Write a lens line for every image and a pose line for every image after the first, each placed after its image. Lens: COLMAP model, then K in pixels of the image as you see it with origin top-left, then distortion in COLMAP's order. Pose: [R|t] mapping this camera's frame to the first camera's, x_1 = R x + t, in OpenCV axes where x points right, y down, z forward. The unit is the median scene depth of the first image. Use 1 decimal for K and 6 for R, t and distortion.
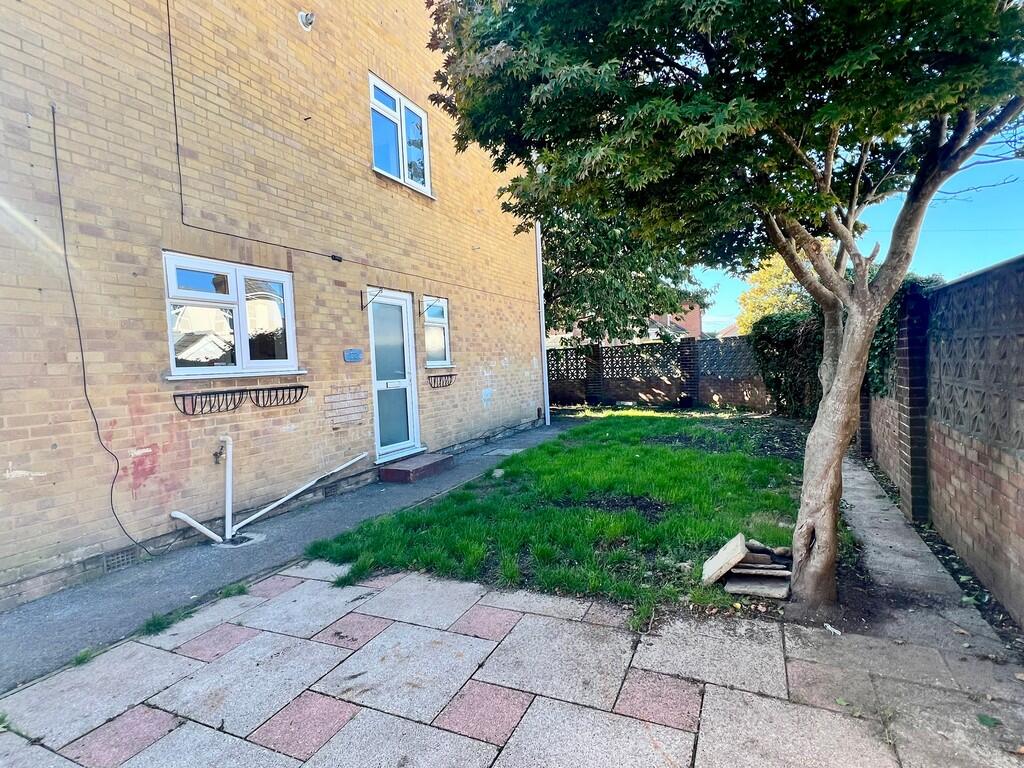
lens RADIAL K [[521.6, 0, 510.6], [0, 521.6, 383.9], [0, 0, 1]] dist [-0.000862, 0.000093]
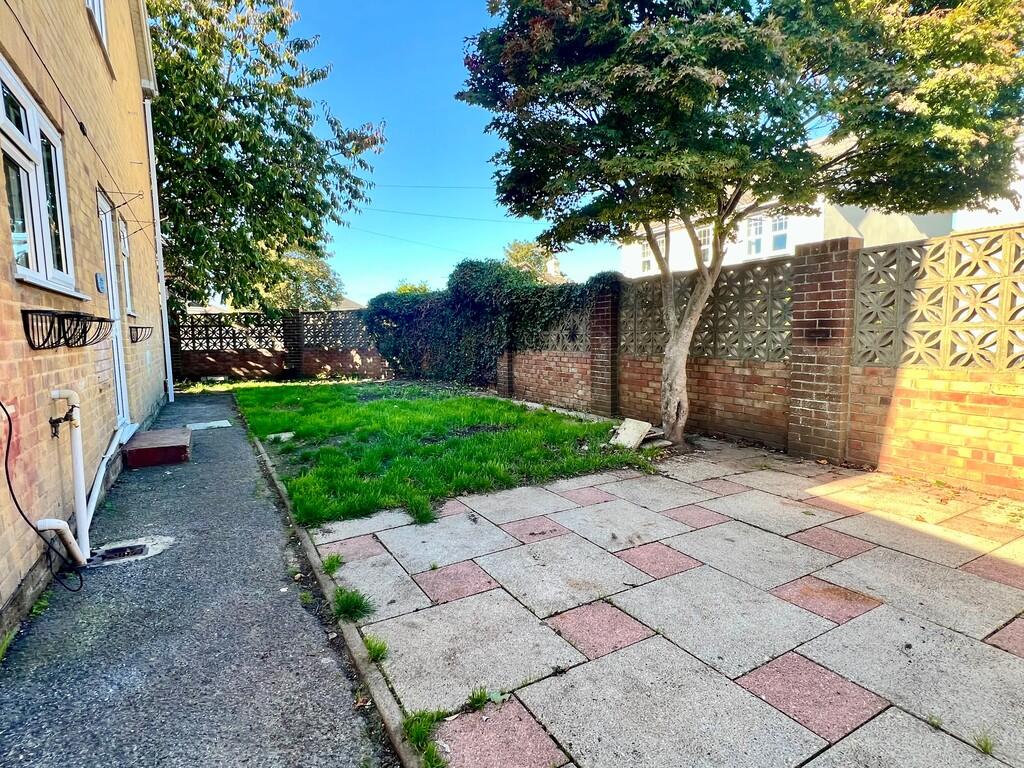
lens RADIAL K [[521.6, 0, 503.7], [0, 521.6, 384.4], [0, 0, 1]] dist [-0.000862, 0.000093]
pose [[0.595092, -0.042185, 0.802549, -1.007916], [0.019374, 0.999084, 0.038150, 0.113096], [-0.803424, -0.007154, 0.595365, 0.352275]]
